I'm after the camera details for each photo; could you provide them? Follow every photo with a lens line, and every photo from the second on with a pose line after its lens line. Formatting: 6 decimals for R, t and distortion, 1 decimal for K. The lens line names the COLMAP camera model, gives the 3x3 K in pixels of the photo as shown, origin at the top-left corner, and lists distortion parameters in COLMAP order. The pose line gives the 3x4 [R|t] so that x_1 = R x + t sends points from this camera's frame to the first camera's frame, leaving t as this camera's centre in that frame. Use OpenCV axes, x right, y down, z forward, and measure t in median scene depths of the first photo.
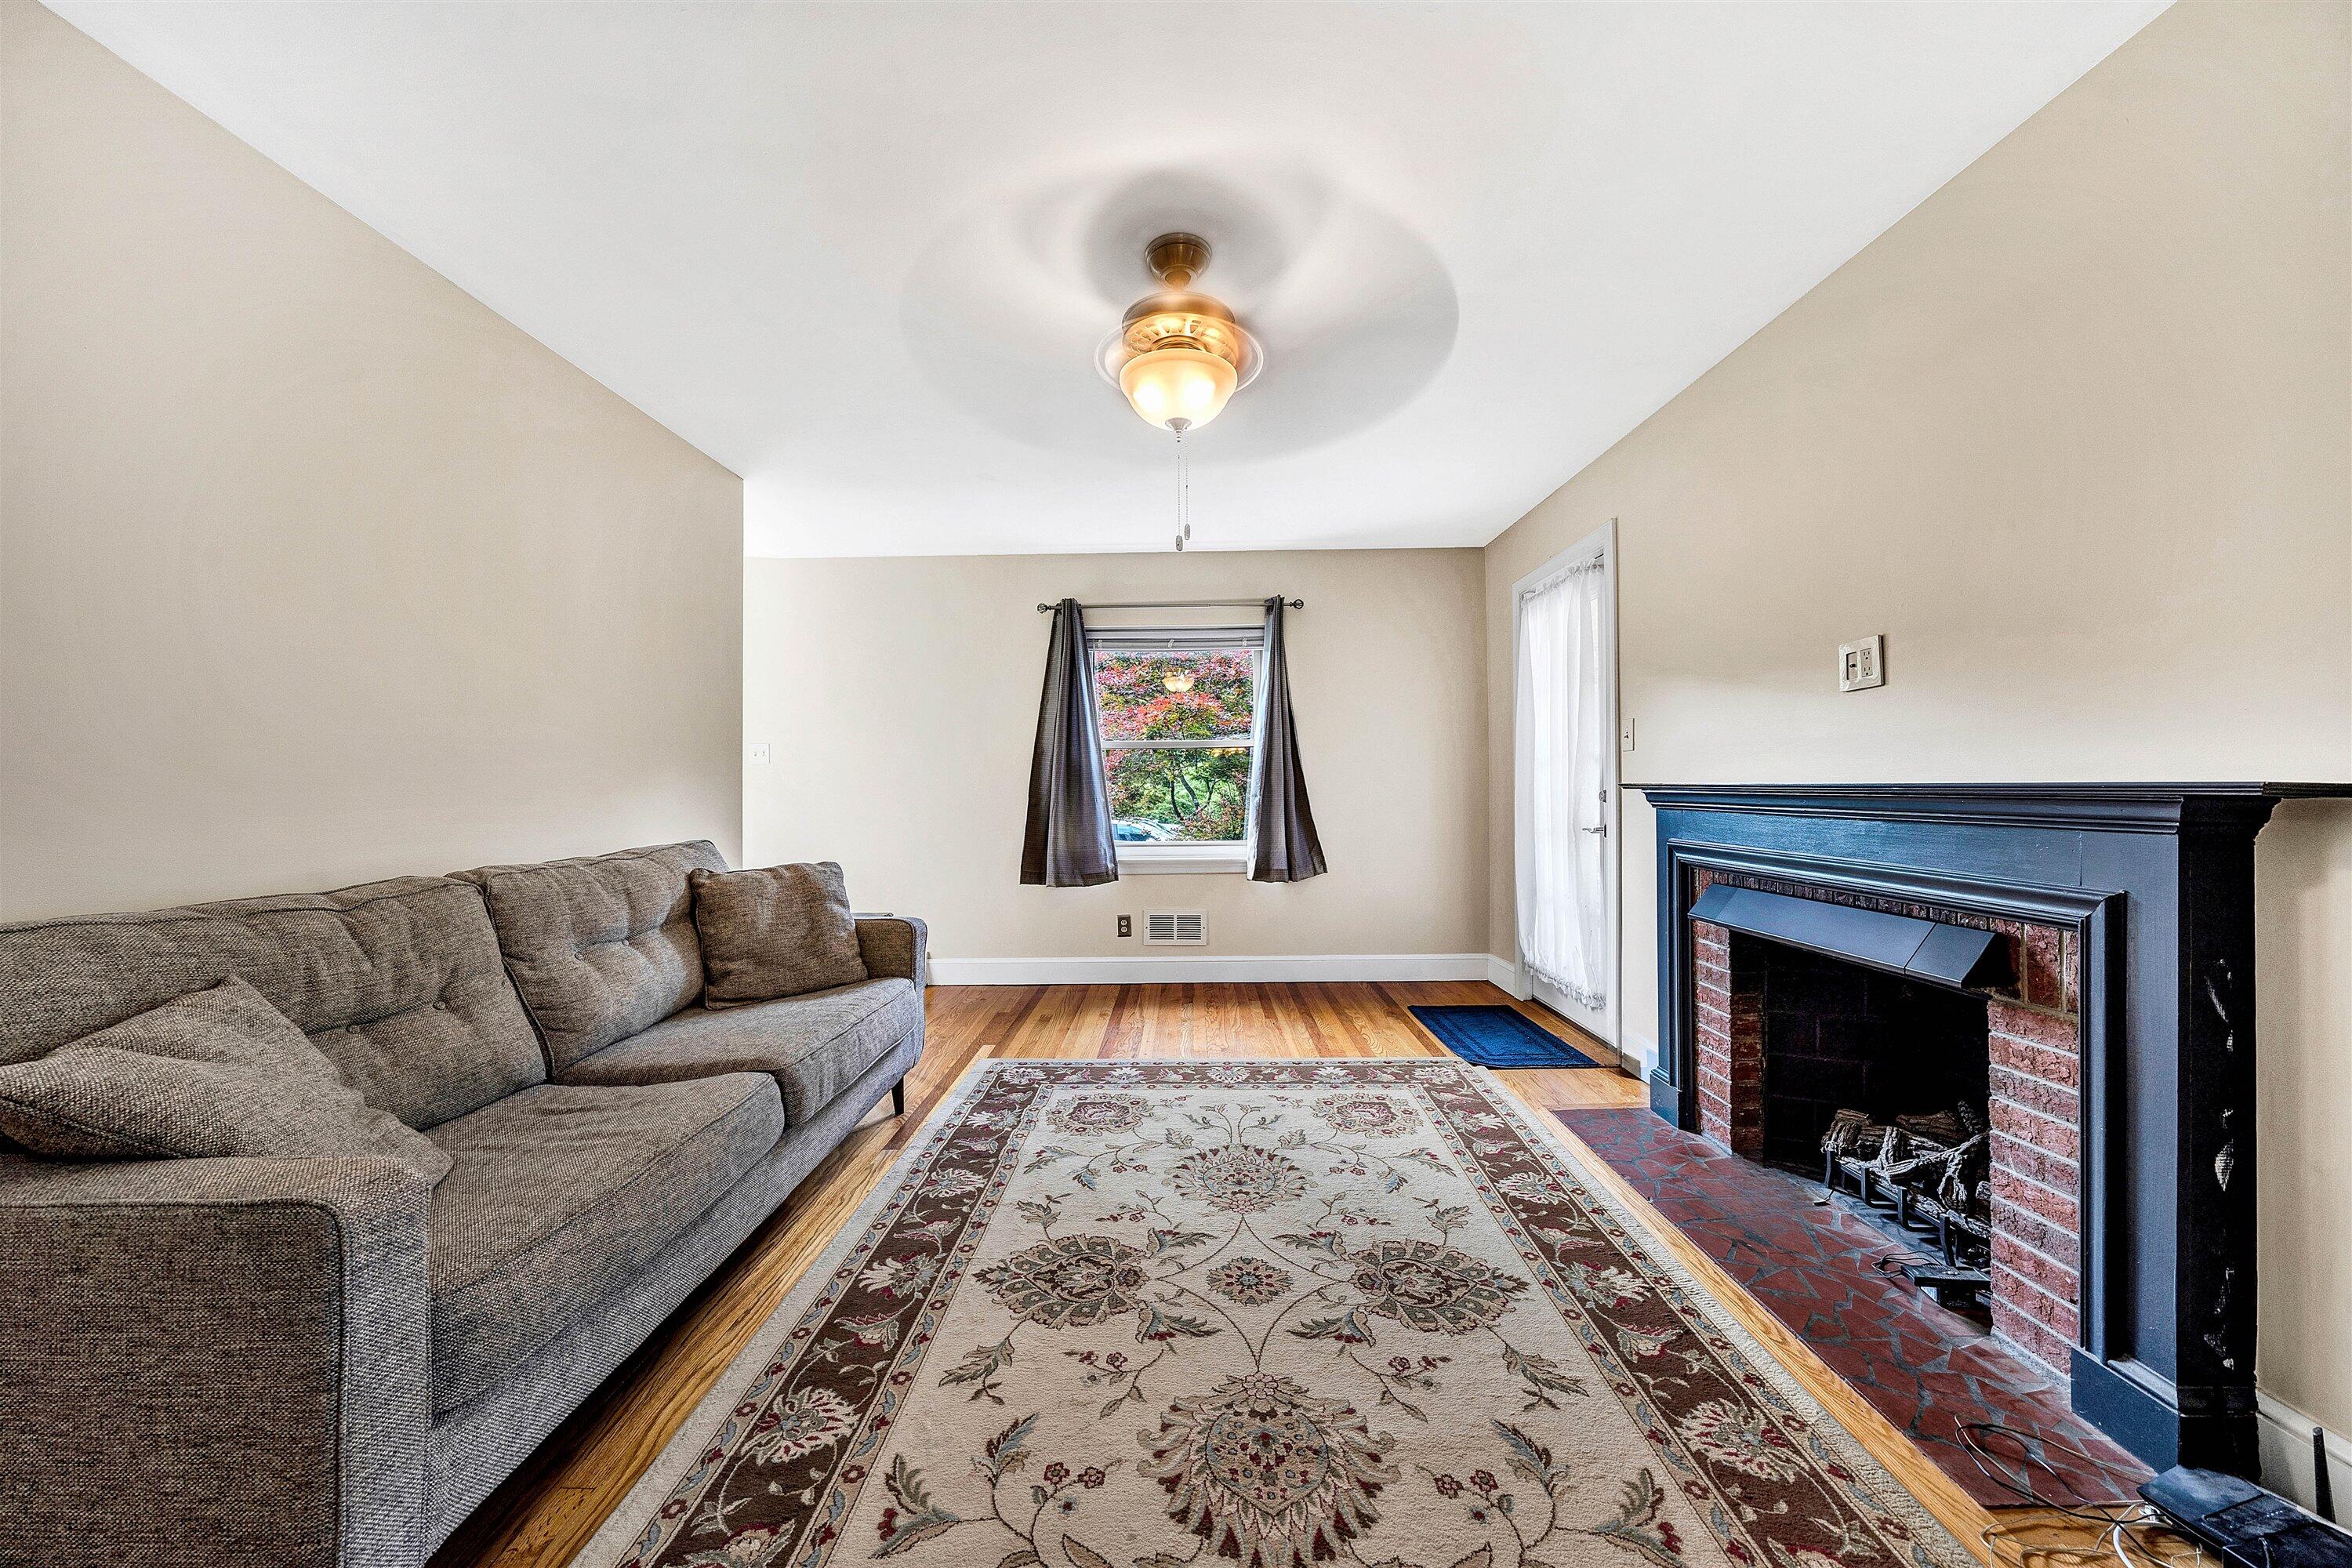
lens RADIAL K [[813.2, 0, 1172.5], [0, 813.2, 775.4], [0, 0, 1]] dist [-0.001186, -0.000238]
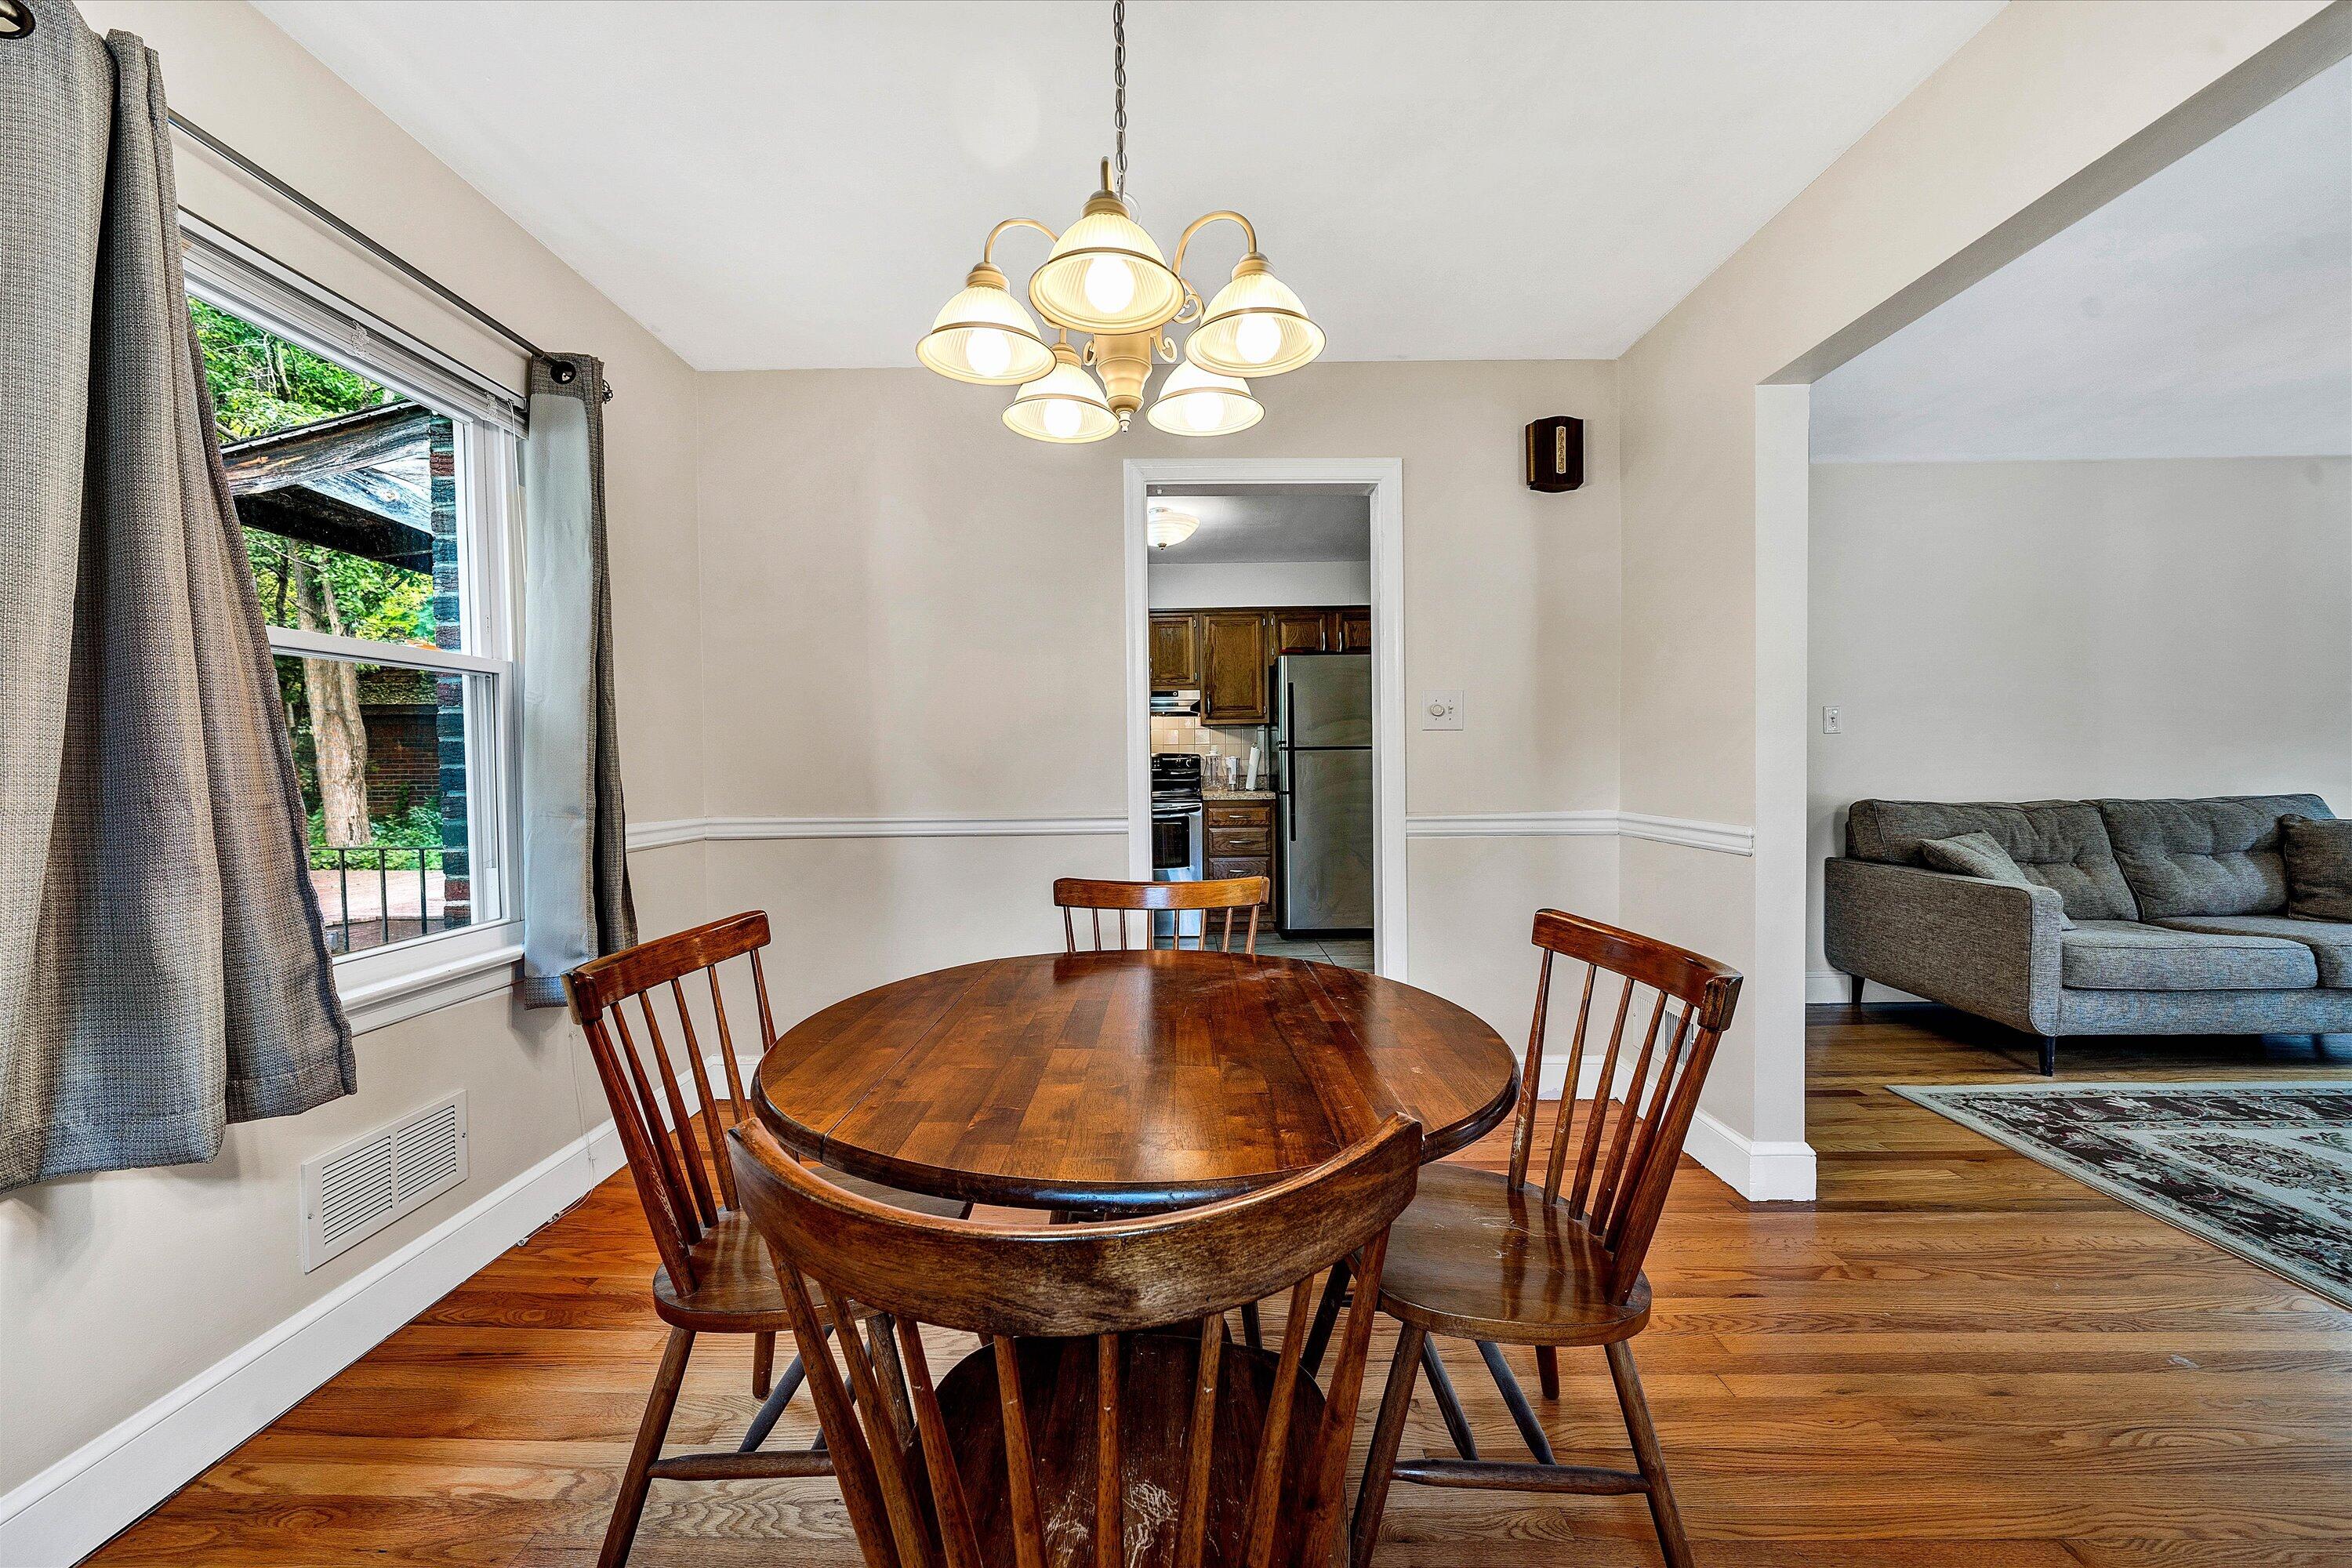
lens RADIAL K [[890.0, 0, 1176.0], [0, 890.0, 784.0], [0, 0, 1]] dist [0.001280, 0.000395]
pose [[0.030732, 0.032305, -0.999005, 1.040362], [0.022142, 0.999210, 0.032993, -0.025450], [0.999282, -0.023134, 0.029992, -1.084313]]
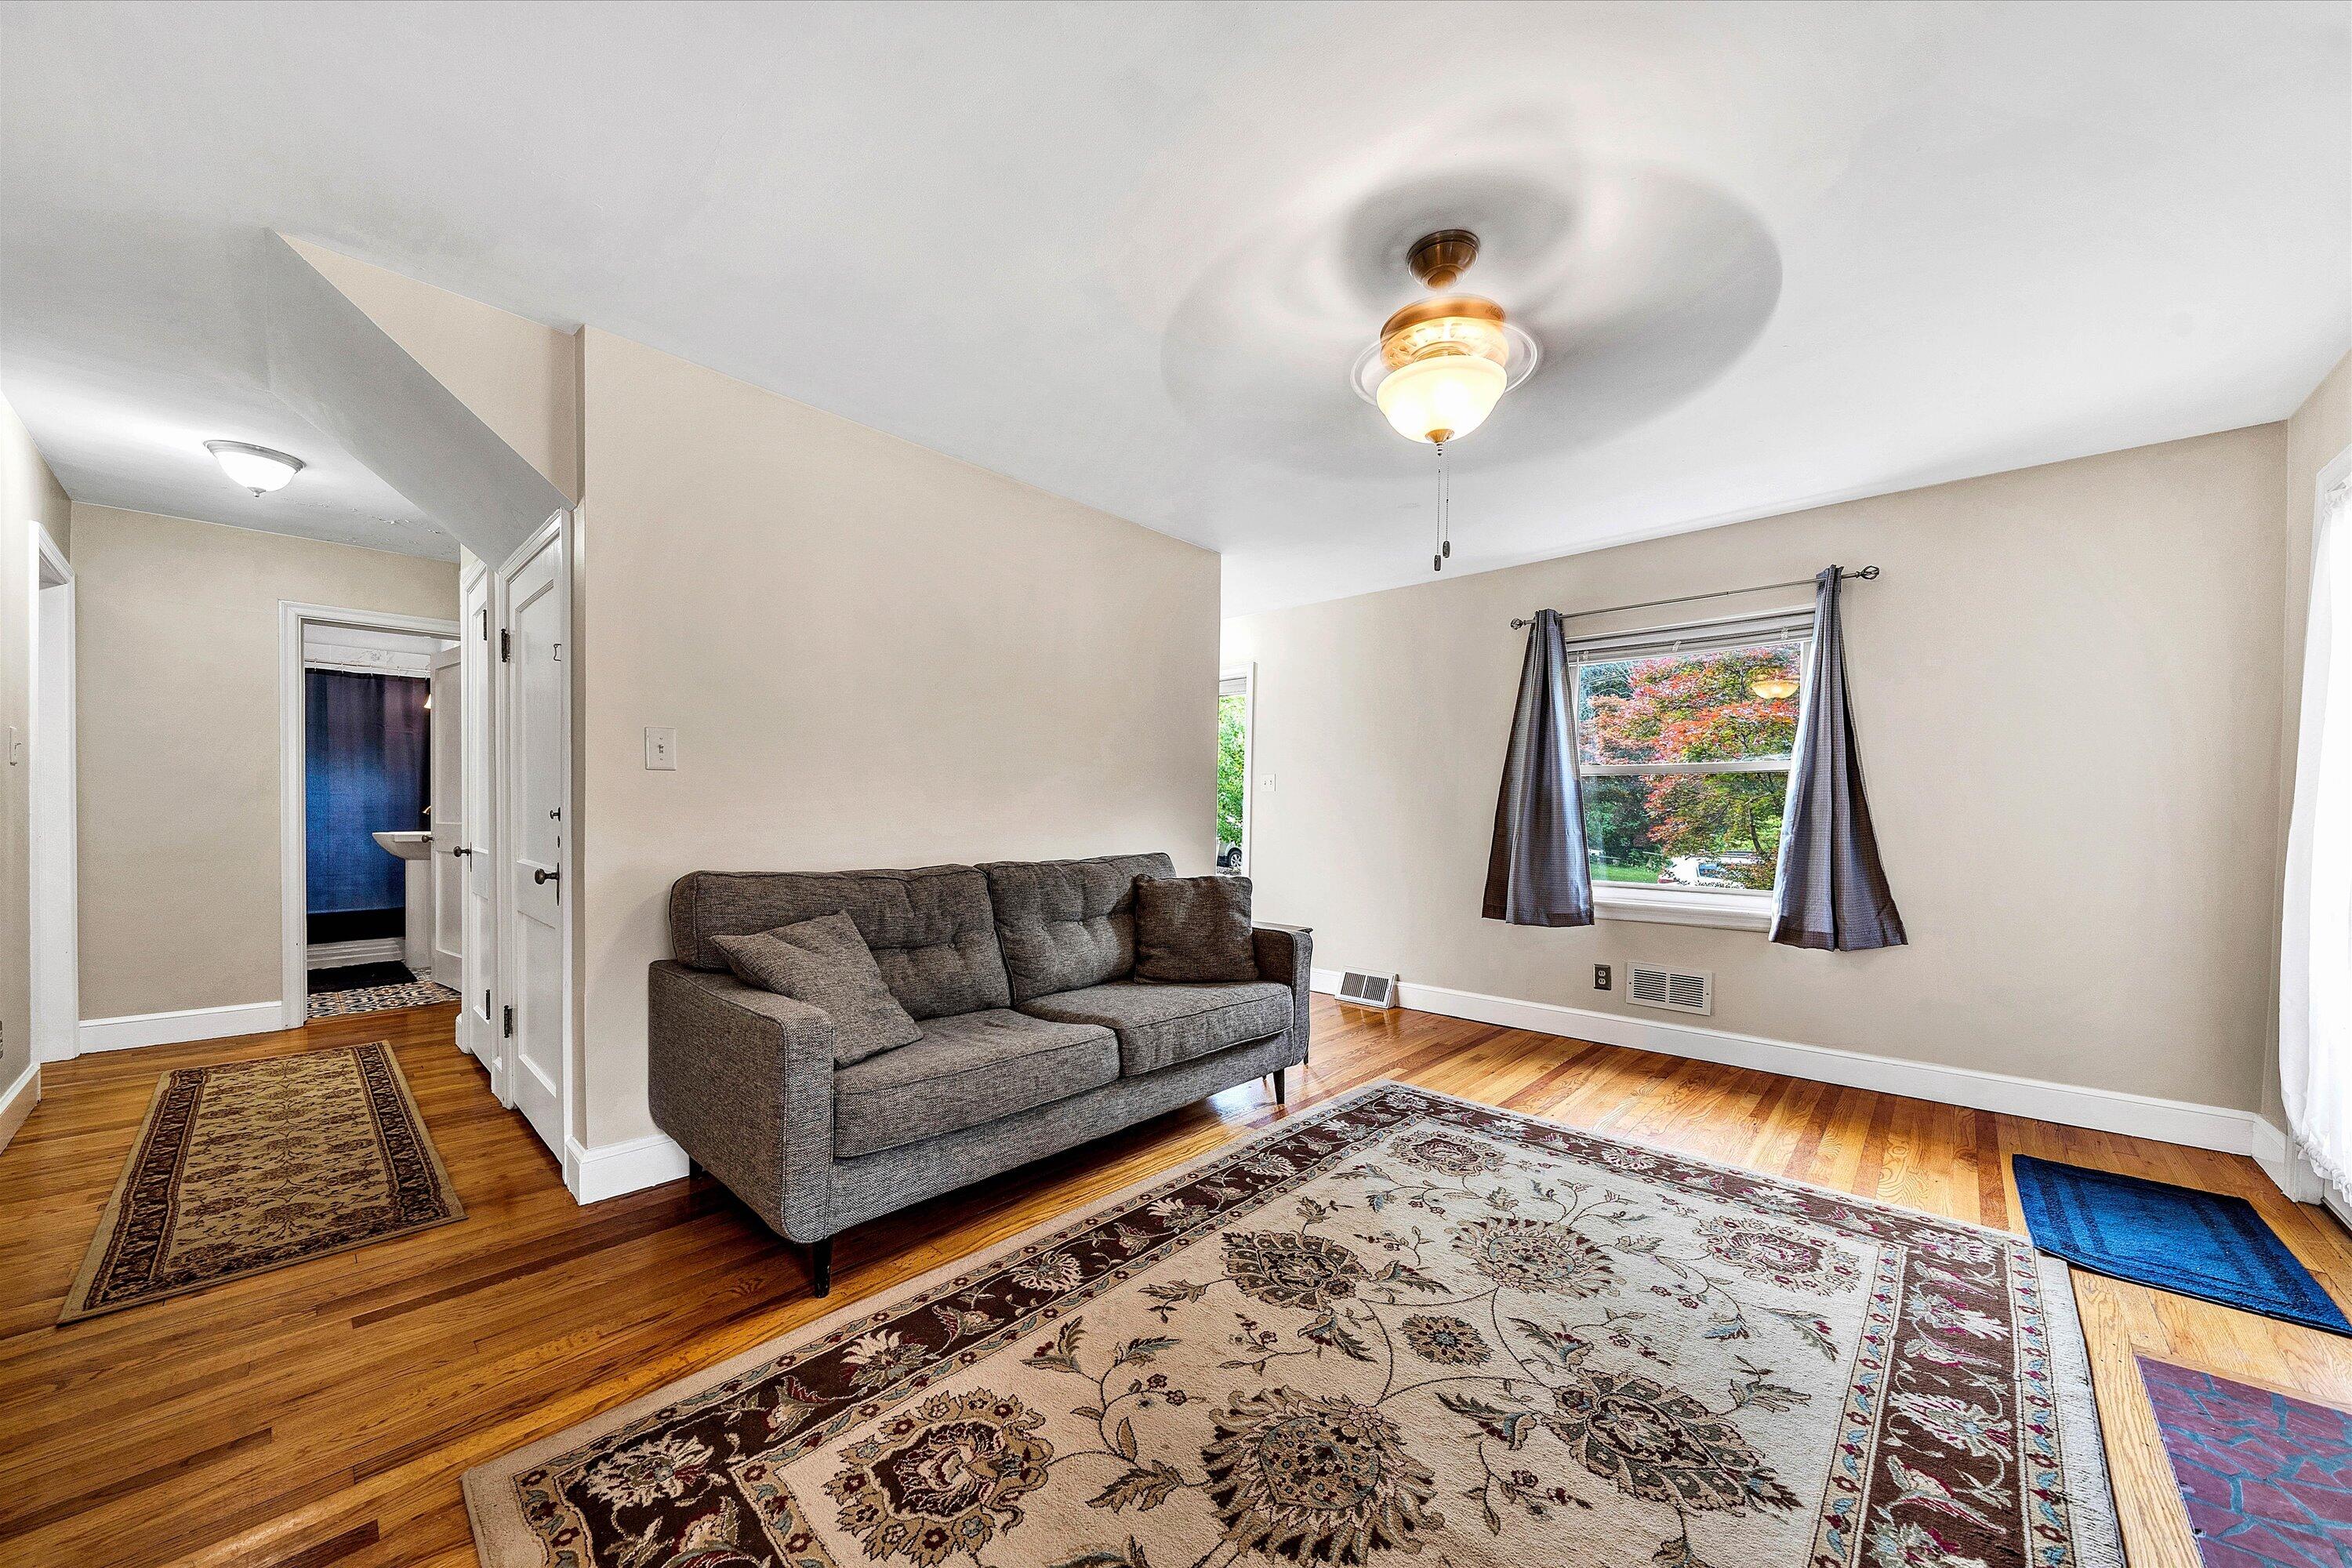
lens RADIAL K [[840.2, 0, 1190.9], [0, 840.2, 820.9], [0, 0, 1]] dist [-0.002108, -0.000513]
pose [[0.749282, 0.023955, -0.661818, 0.476388], [-0.008760, 0.999617, 0.026265, -0.007235], [0.662194, -0.013883, 0.749204, 0.071787]]
